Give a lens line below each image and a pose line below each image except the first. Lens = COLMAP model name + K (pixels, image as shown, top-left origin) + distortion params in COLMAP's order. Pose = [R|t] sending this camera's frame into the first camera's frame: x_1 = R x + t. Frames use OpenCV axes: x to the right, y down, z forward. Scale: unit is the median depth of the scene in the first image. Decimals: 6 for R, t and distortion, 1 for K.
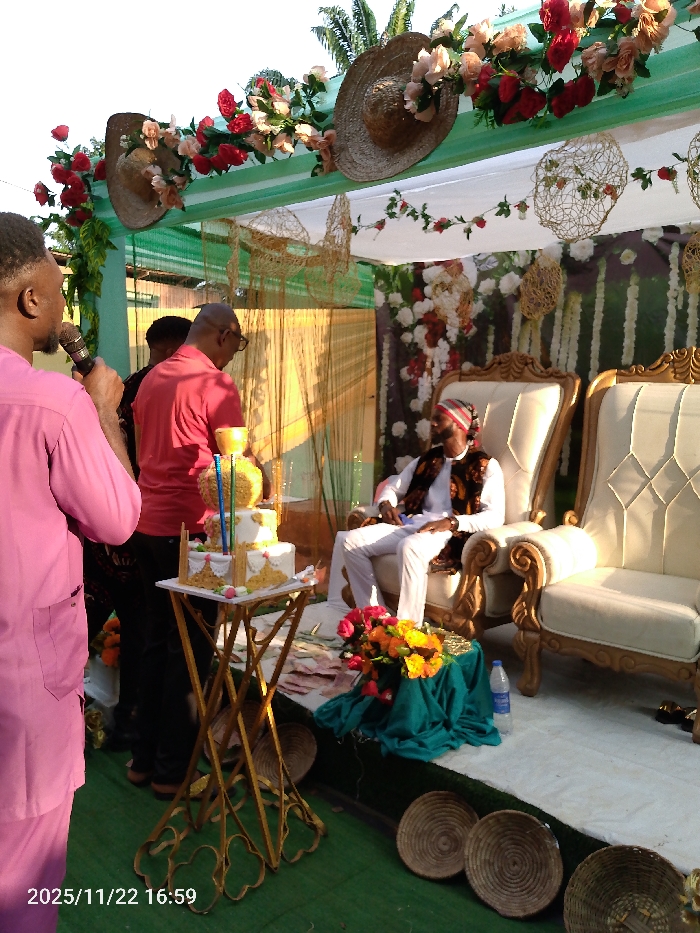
lens RADIAL K [[770.4, 0, 347.5], [0, 770.4, 446.5], [0, 0, 1]] dist [0.109409, -0.160425]
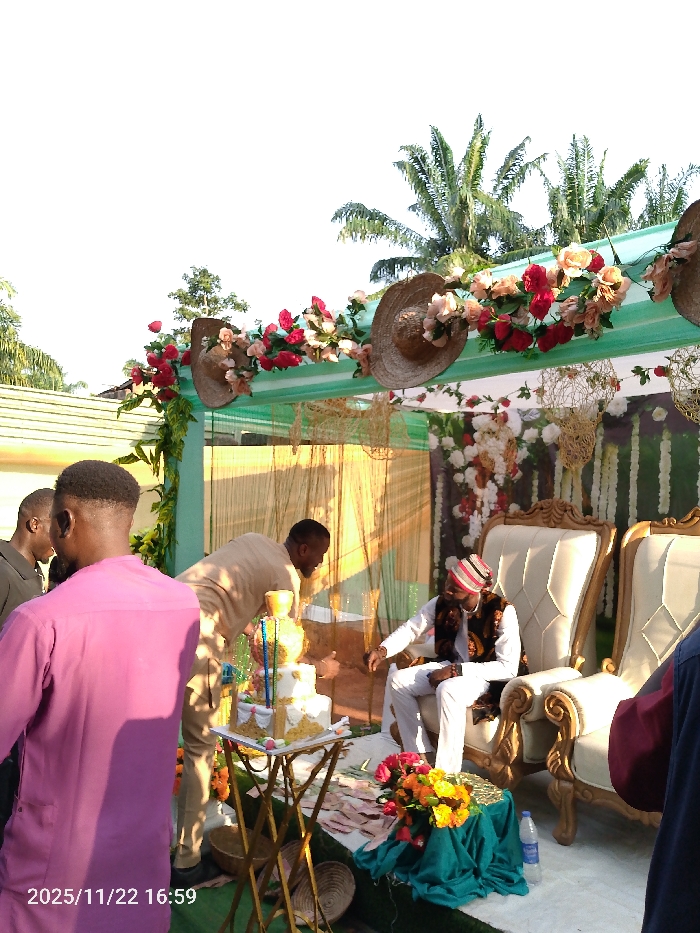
lens RADIAL K [[770.4, 0, 346.0], [0, 770.4, 444.5], [0, 0, 1]] dist [0.109409, -0.160425]
pose [[0.994266, 0.002181, -0.106915, 0.053207], [-0.016139, 0.991401, -0.129858, -0.066341], [0.105712, 0.130839, 0.985752, -0.123989]]
